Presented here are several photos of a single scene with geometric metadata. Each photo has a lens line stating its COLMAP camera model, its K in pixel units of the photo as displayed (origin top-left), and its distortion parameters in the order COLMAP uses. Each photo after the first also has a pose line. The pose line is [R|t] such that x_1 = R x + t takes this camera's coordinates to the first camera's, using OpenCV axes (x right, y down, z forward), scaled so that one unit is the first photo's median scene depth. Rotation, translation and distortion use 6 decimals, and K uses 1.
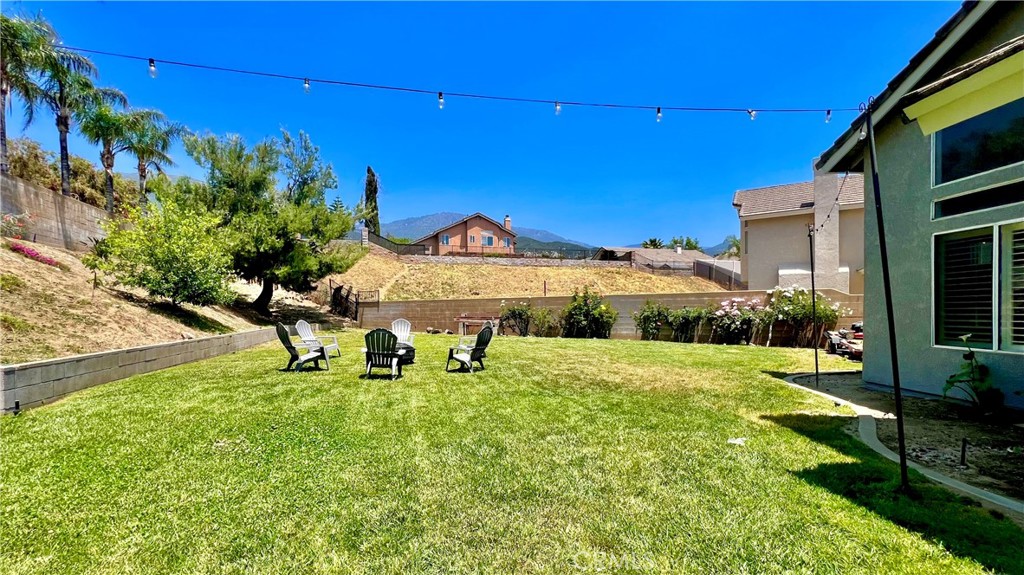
lens RADIAL K [[415.8, 0, 515.1], [0, 415.8, 288.3], [0, 0, 1]] dist [-0.000265, -0.000126]
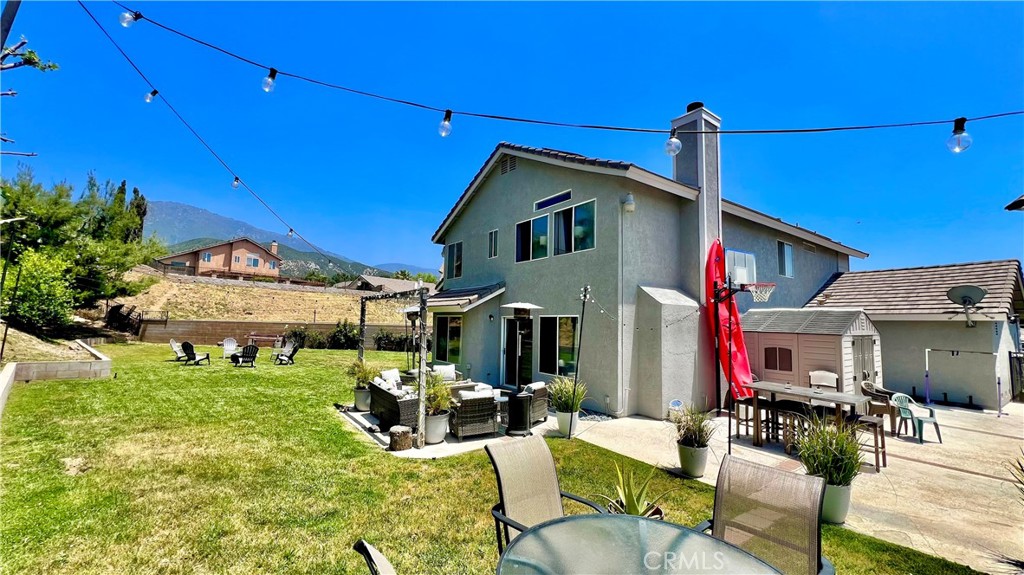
lens RADIAL K [[415.8, 0, 515.1], [0, 415.8, 288.3], [0, 0, 1]] dist [-0.000265, -0.000126]
pose [[0.841803, 0.076937, 0.534274, -0.120586], [-0.061773, 0.997018, -0.046245, -0.068076], [-0.536239, 0.005926, 0.844045, -0.589130]]
